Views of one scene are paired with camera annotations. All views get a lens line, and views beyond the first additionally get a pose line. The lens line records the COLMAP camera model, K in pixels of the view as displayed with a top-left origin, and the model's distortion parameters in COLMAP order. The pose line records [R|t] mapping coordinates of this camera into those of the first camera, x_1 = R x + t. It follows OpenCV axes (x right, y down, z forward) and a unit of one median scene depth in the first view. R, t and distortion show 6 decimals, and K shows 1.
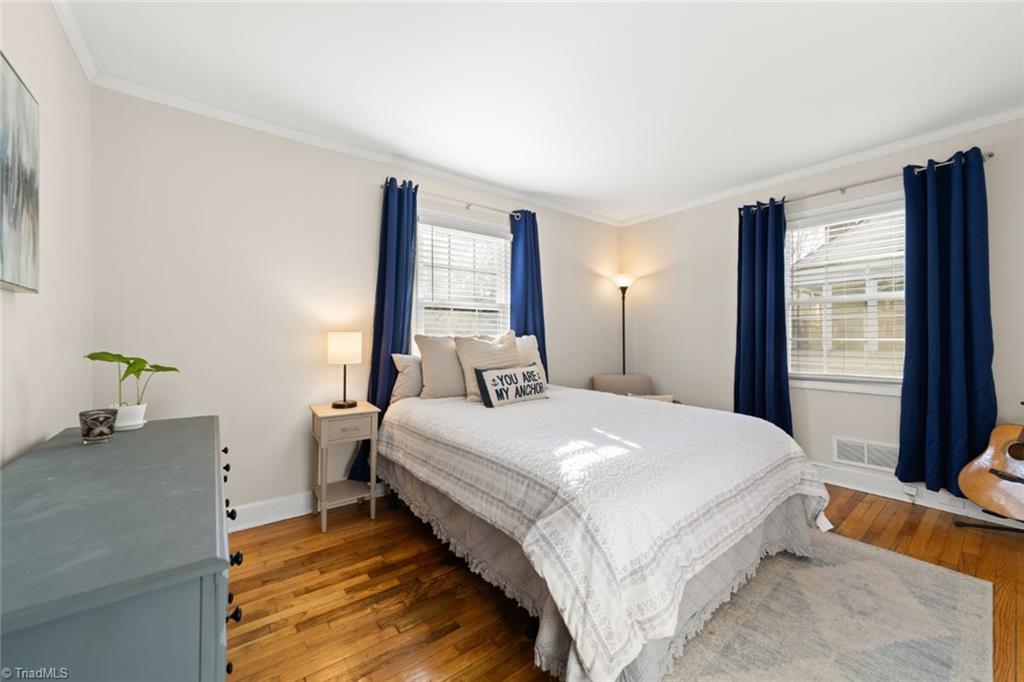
lens RADIAL K [[400.5, 0, 519.8], [0, 400.5, 344.1], [0, 0, 1]] dist [-0.036571, 0.008245]
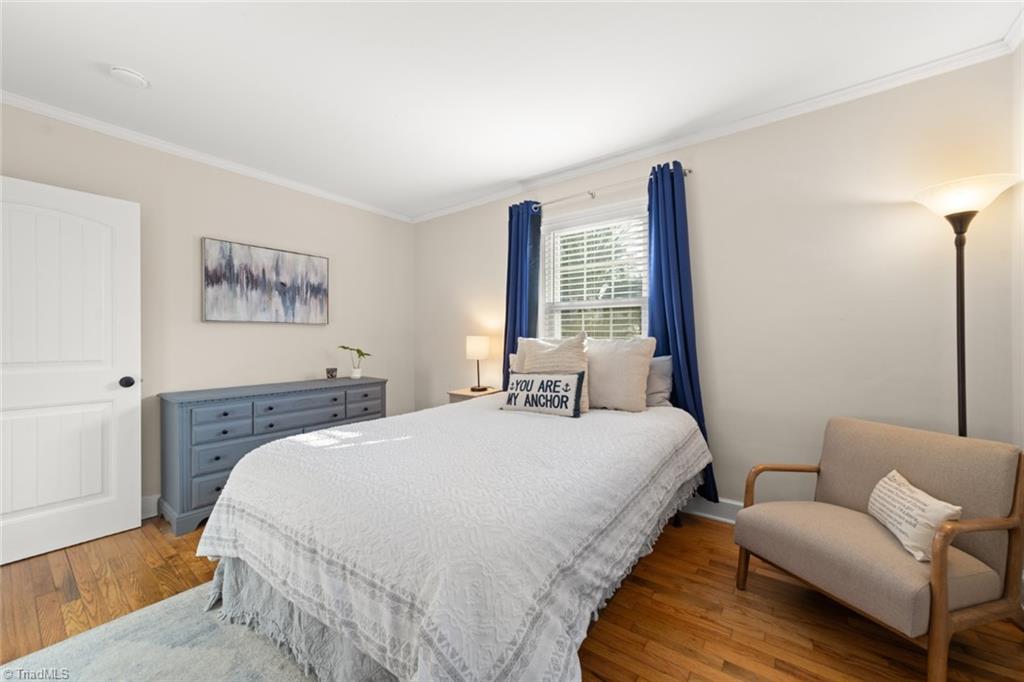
lens RADIAL K [[400.5, 0, 519.8], [0, 400.5, 344.1], [0, 0, 1]] dist [-0.036571, 0.008245]
pose [[0.241559, 0.008001, -0.970353, 0.836880], [-0.014762, 0.999881, 0.004569, -0.010918], [0.970274, 0.013221, 0.241648, 0.734900]]
